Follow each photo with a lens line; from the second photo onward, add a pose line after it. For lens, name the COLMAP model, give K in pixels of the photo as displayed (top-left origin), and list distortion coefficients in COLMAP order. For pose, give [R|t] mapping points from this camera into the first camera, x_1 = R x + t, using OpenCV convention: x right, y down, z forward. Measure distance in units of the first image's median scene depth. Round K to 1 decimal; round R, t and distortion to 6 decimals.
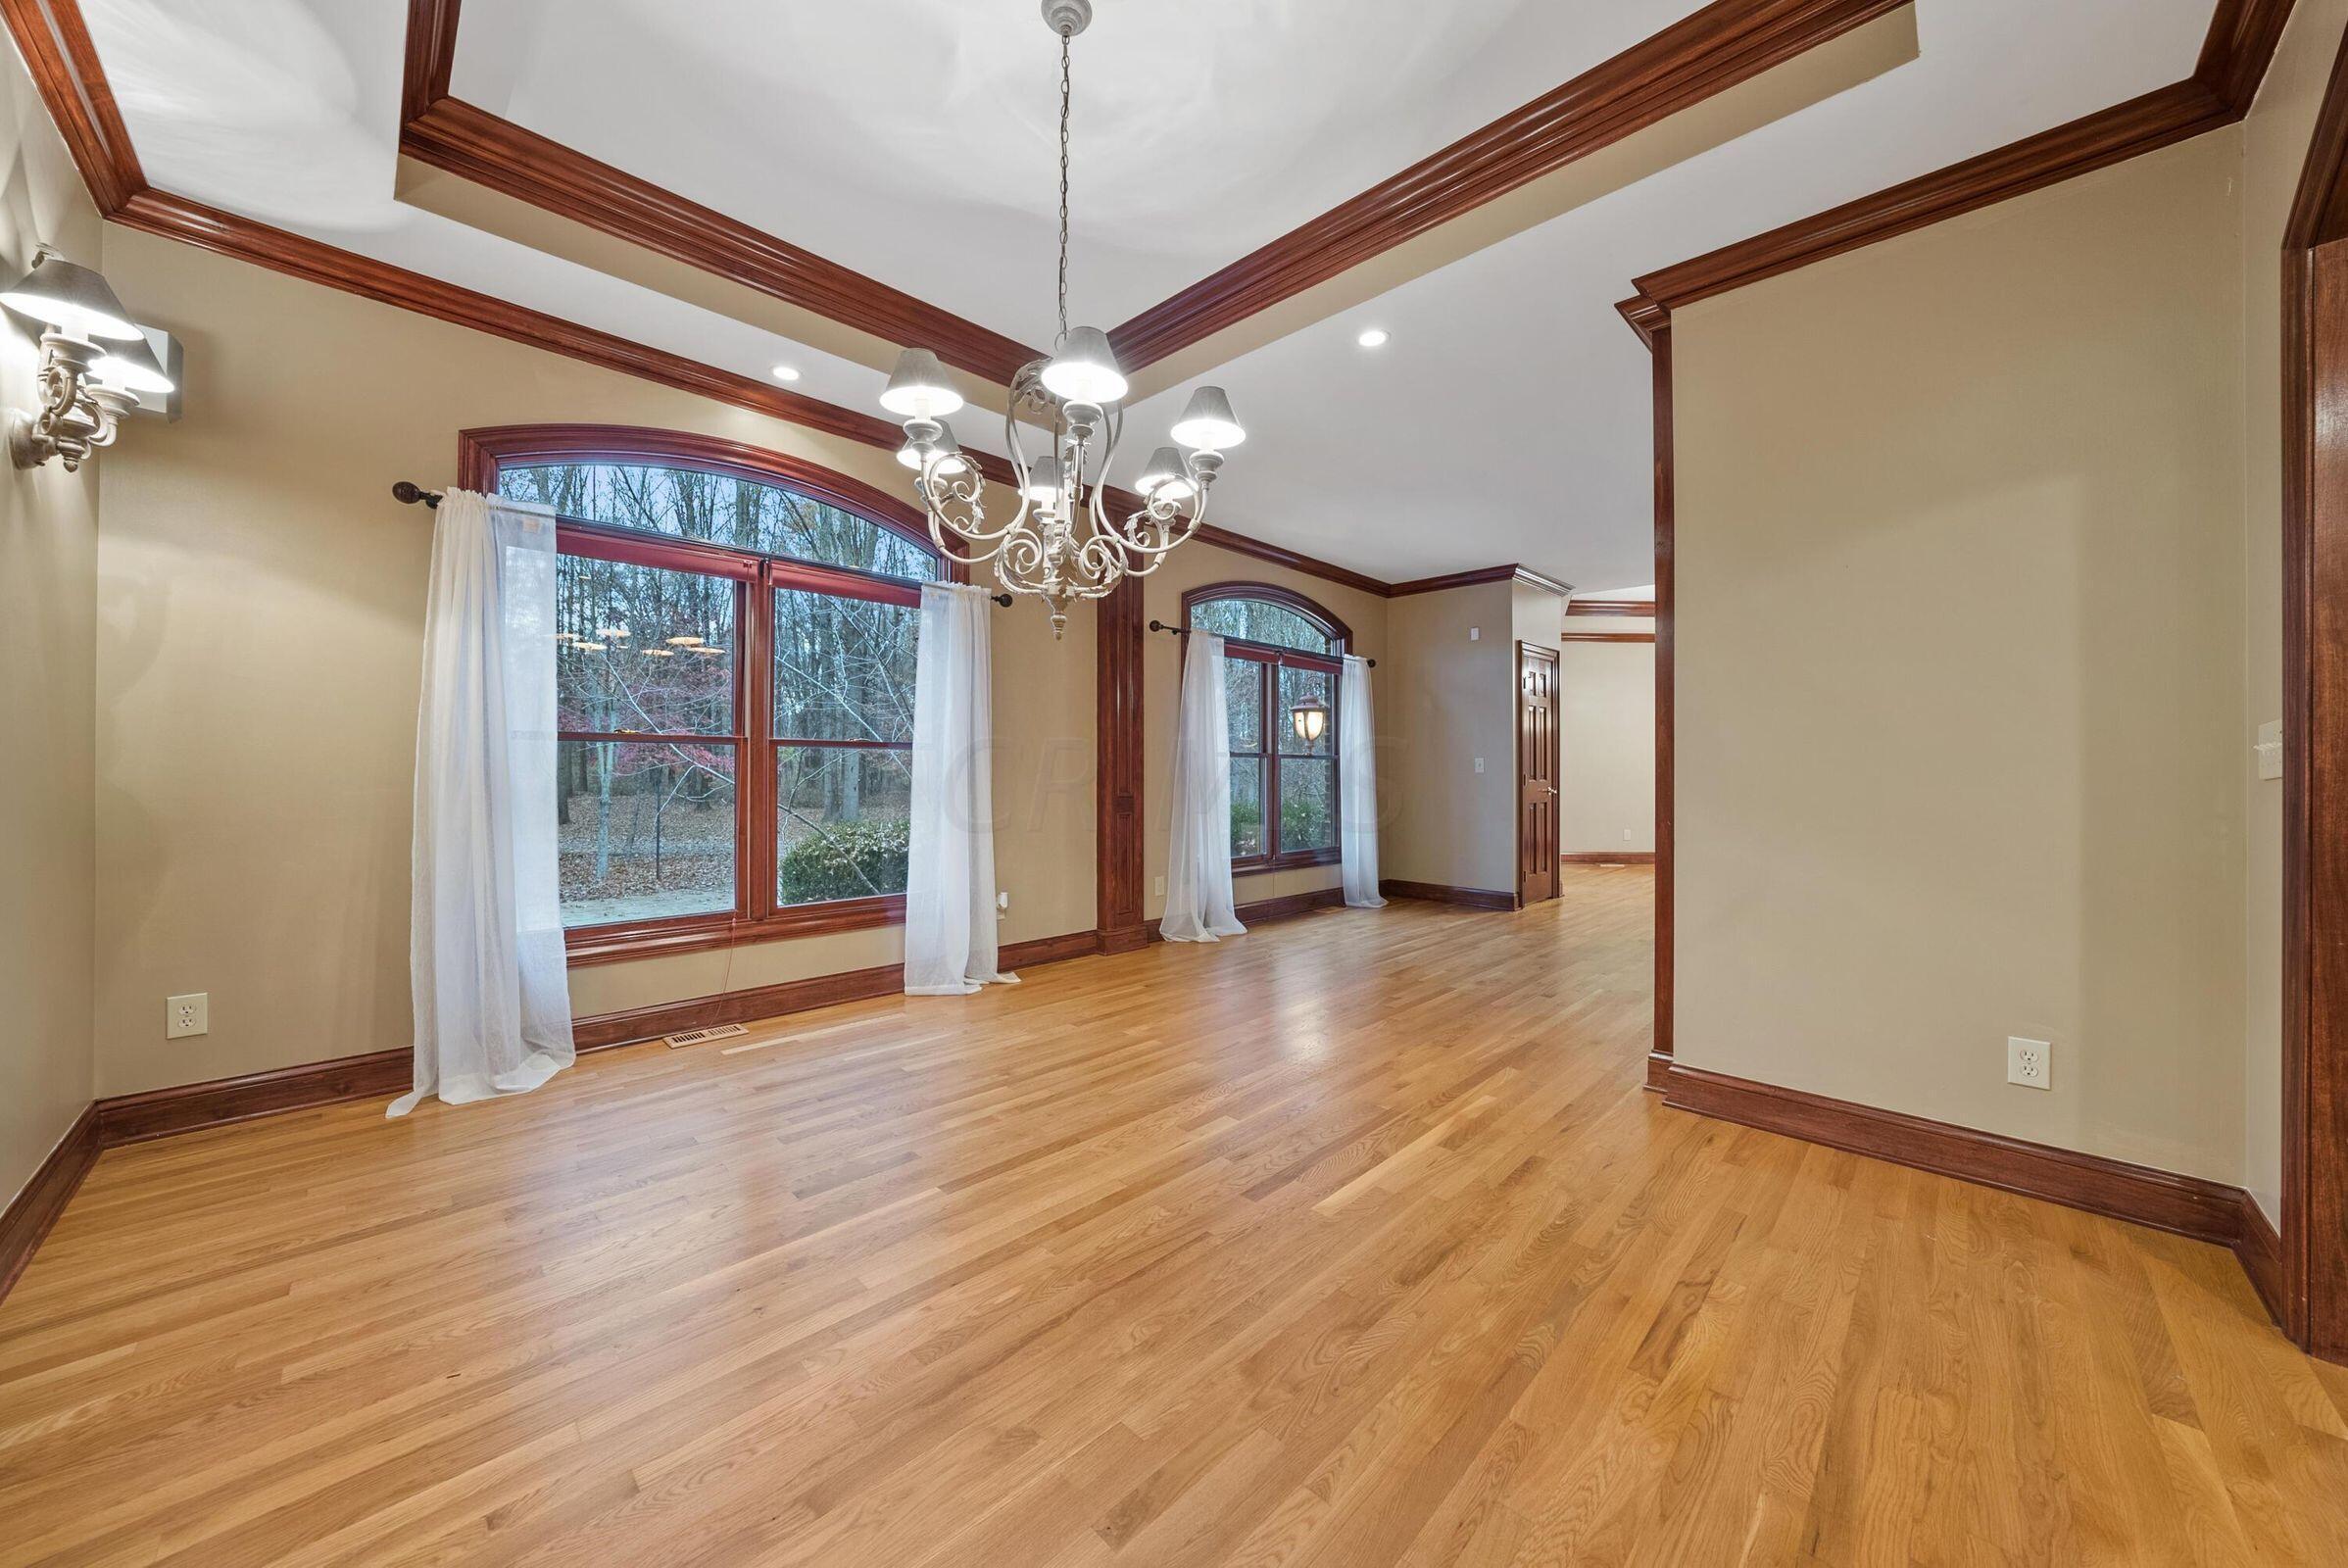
lens RADIAL K [[838.8, 0, 1187.4], [0, 838.8, 772.7], [0, 0, 1]] dist [-0.001826, -0.000031]
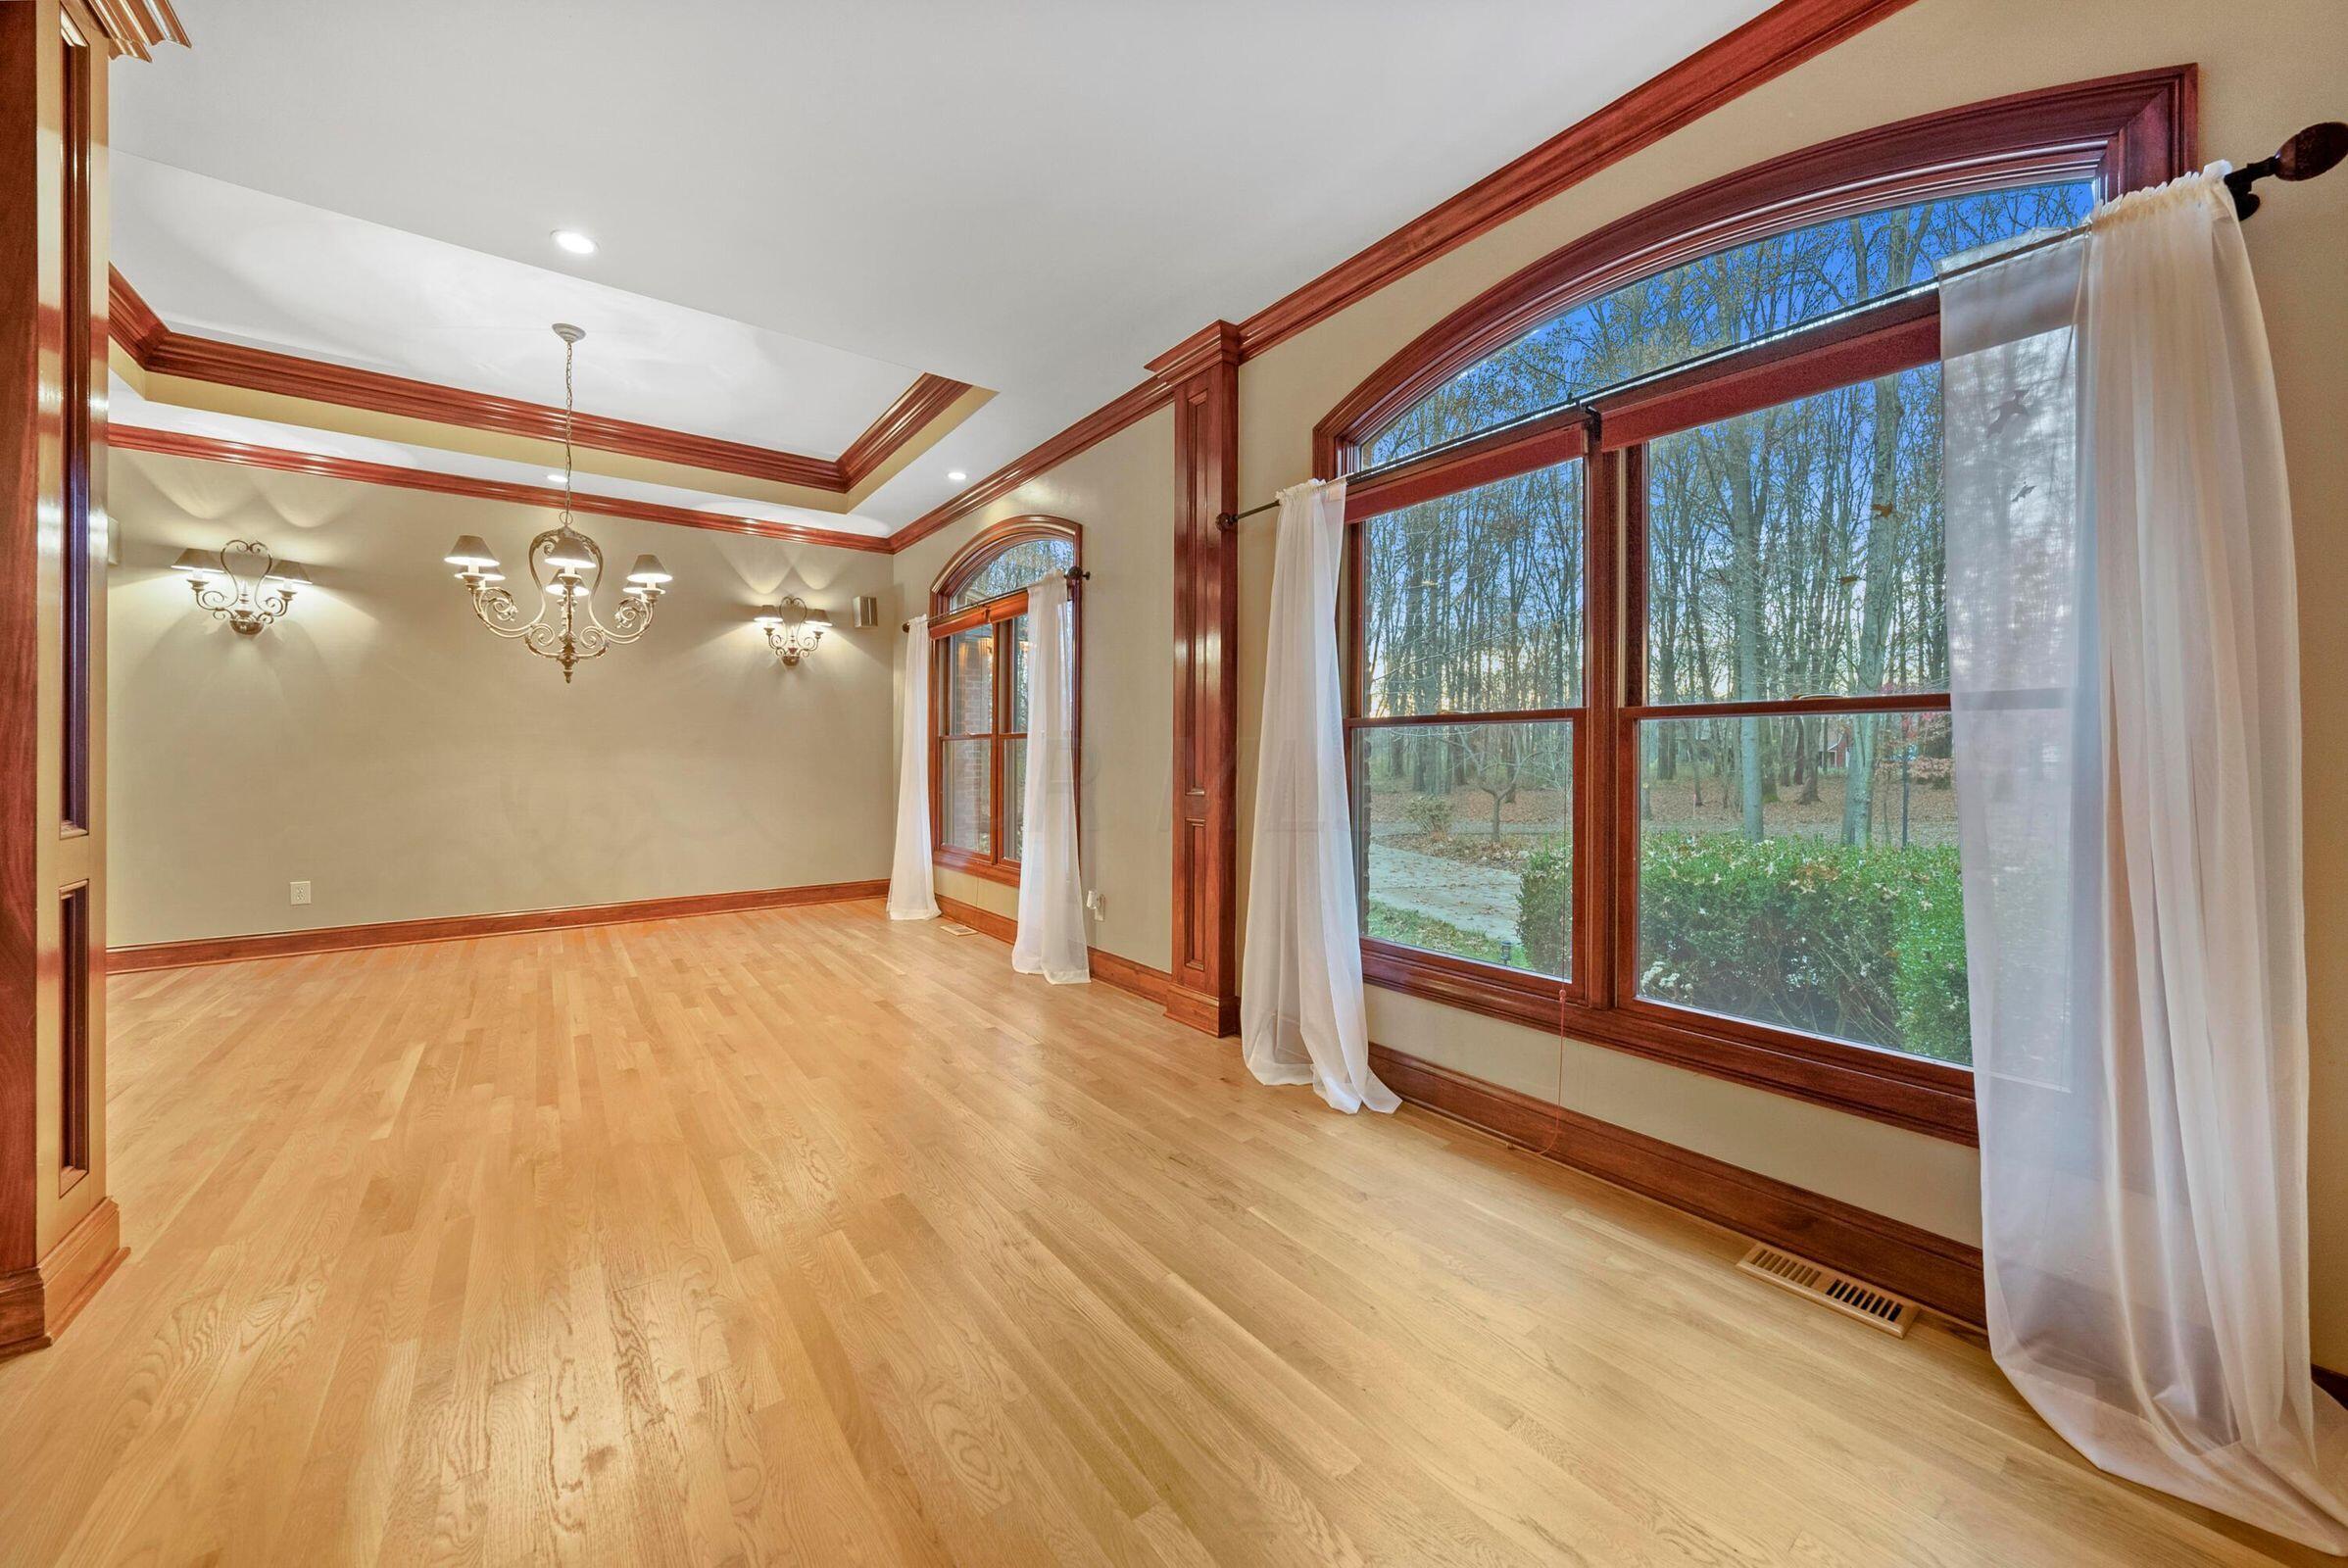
lens RADIAL K [[838.8, 0, 1187.4], [0, 838.8, 772.7], [0, 0, 1]] dist [-0.001826, -0.000031]
pose [[-0.162518, 0.004373, -0.986696, 1.284001], [-0.000931, 0.999989, 0.004585, 0.013370], [0.986705, 0.001663, -0.162512, 2.352674]]
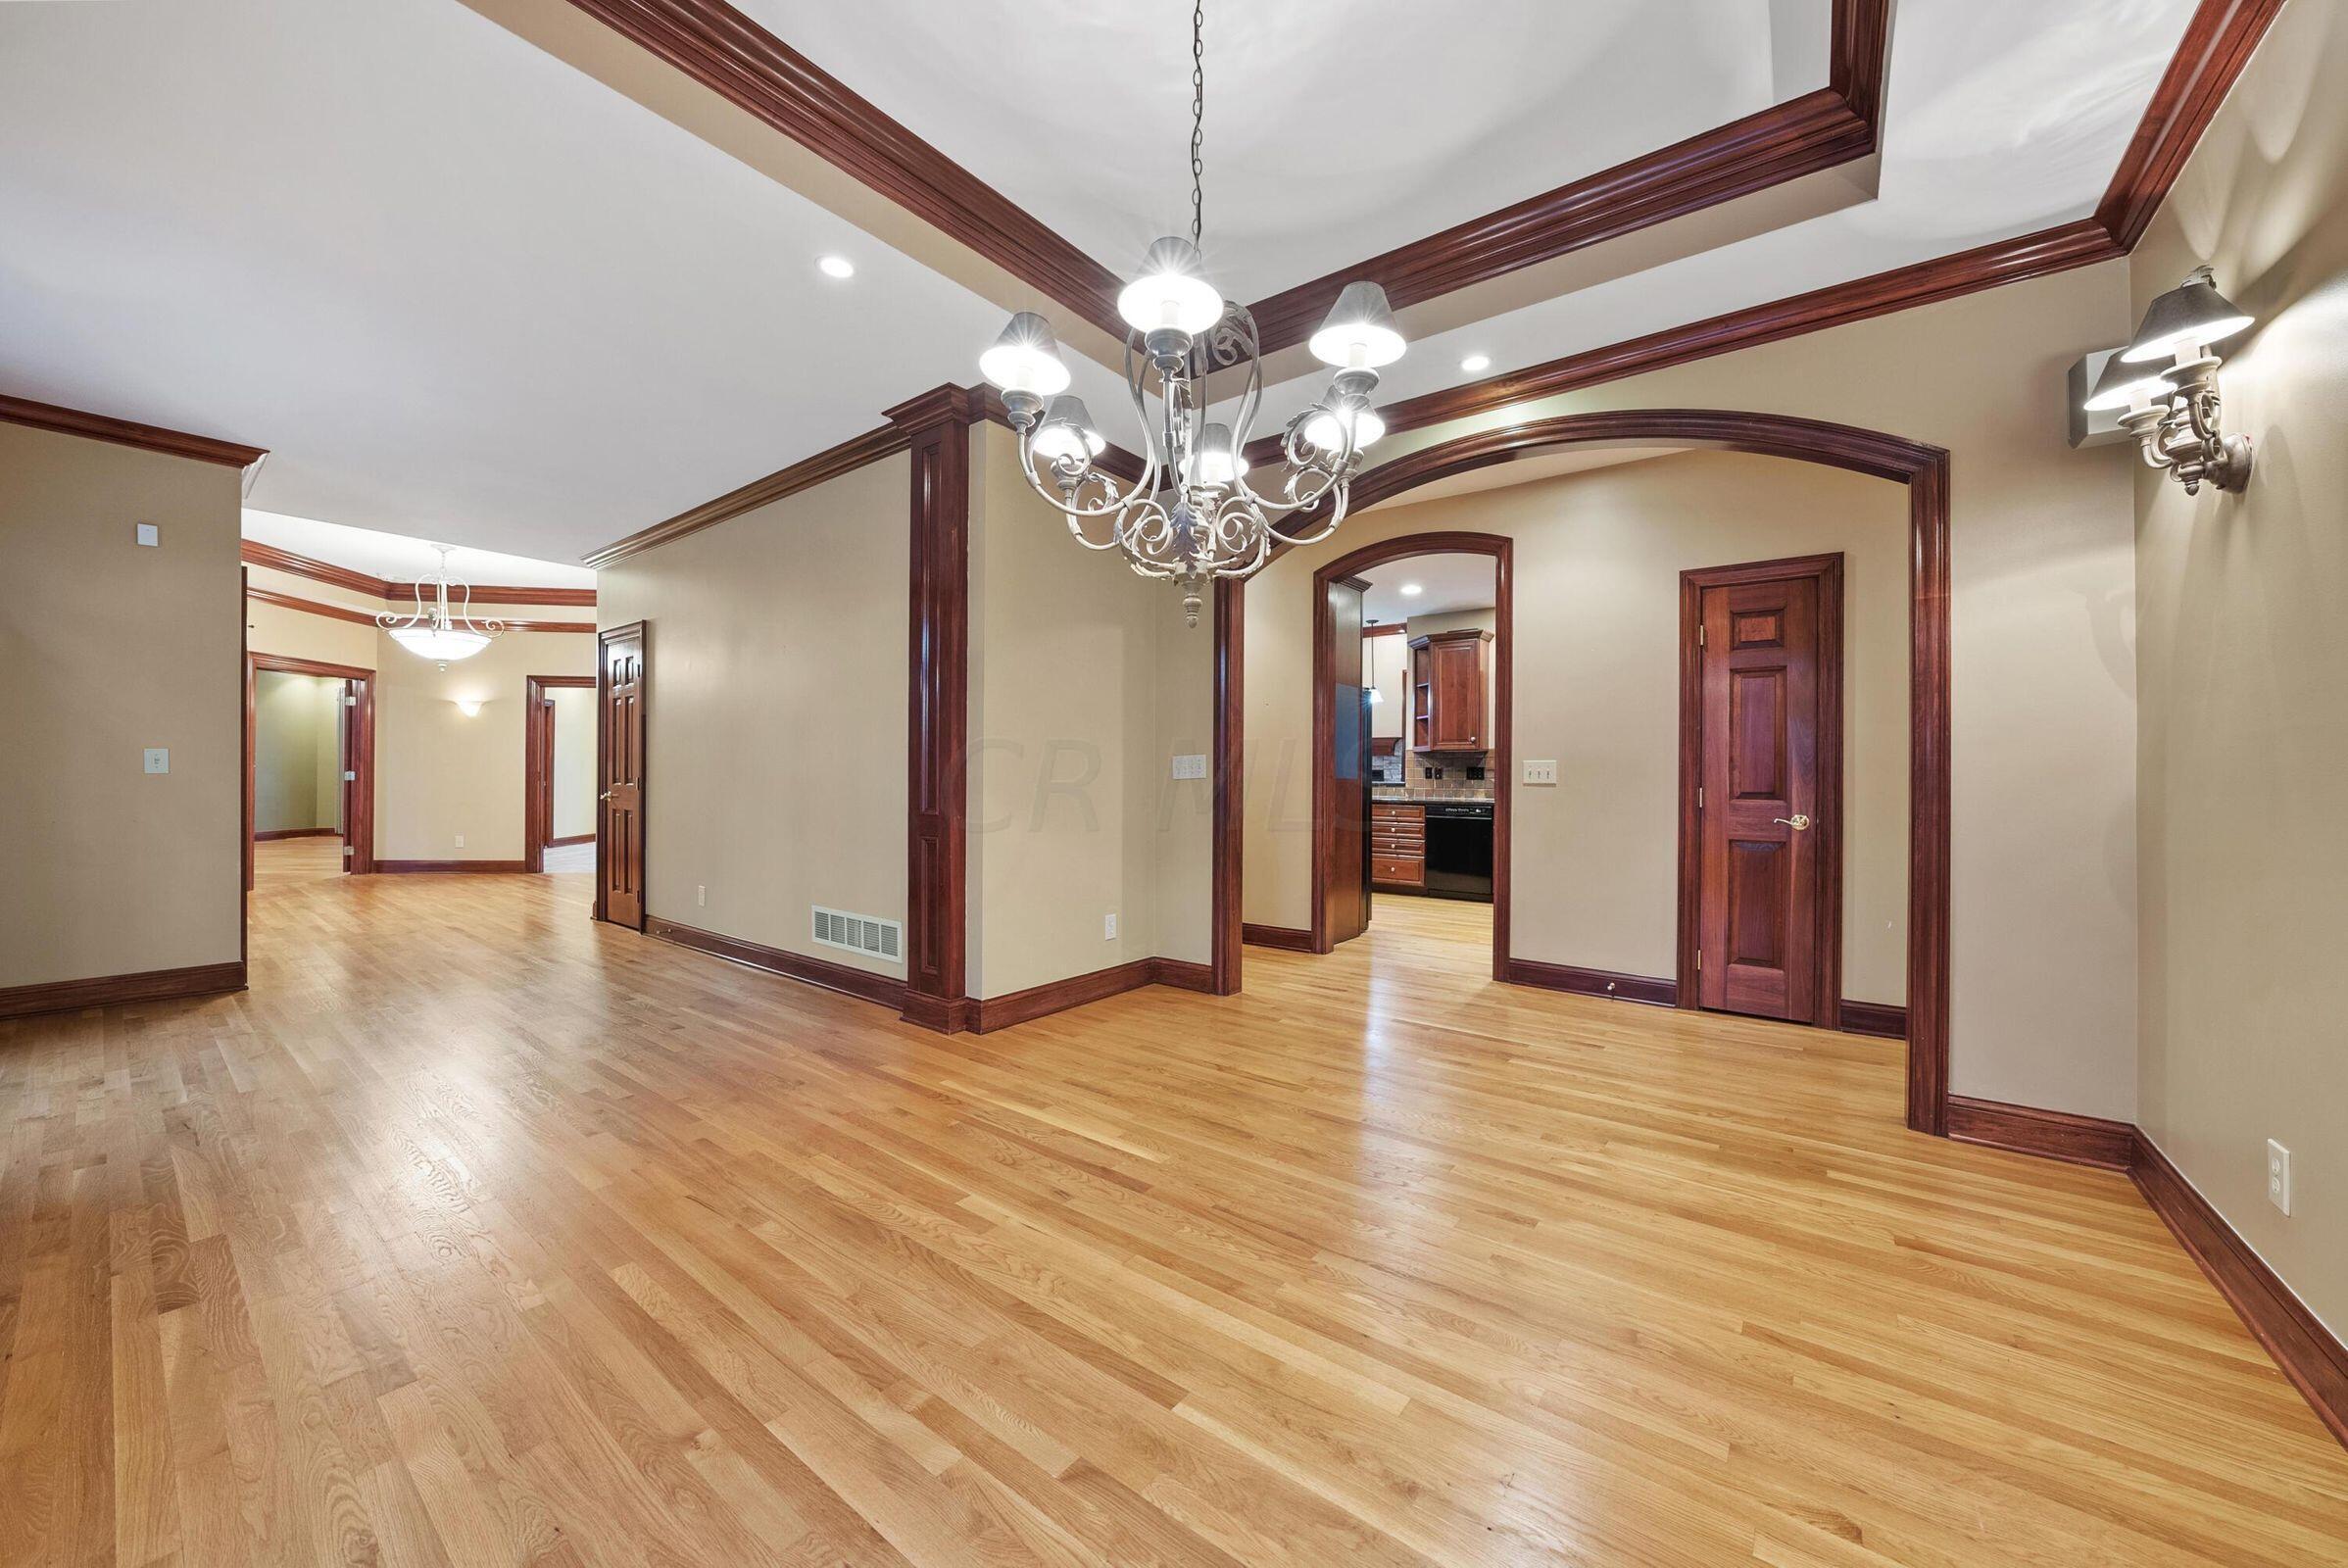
lens RADIAL K [[838.8, 0, 1187.4], [0, 838.8, 772.7], [0, 0, 1]] dist [-0.001826, -0.000031]
pose [[-0.123436, 0.002578, 0.992349, -0.899651], [-0.006274, 0.999975, -0.003378, -0.006906], [-0.992333, -0.006643, -0.123417, 1.006200]]
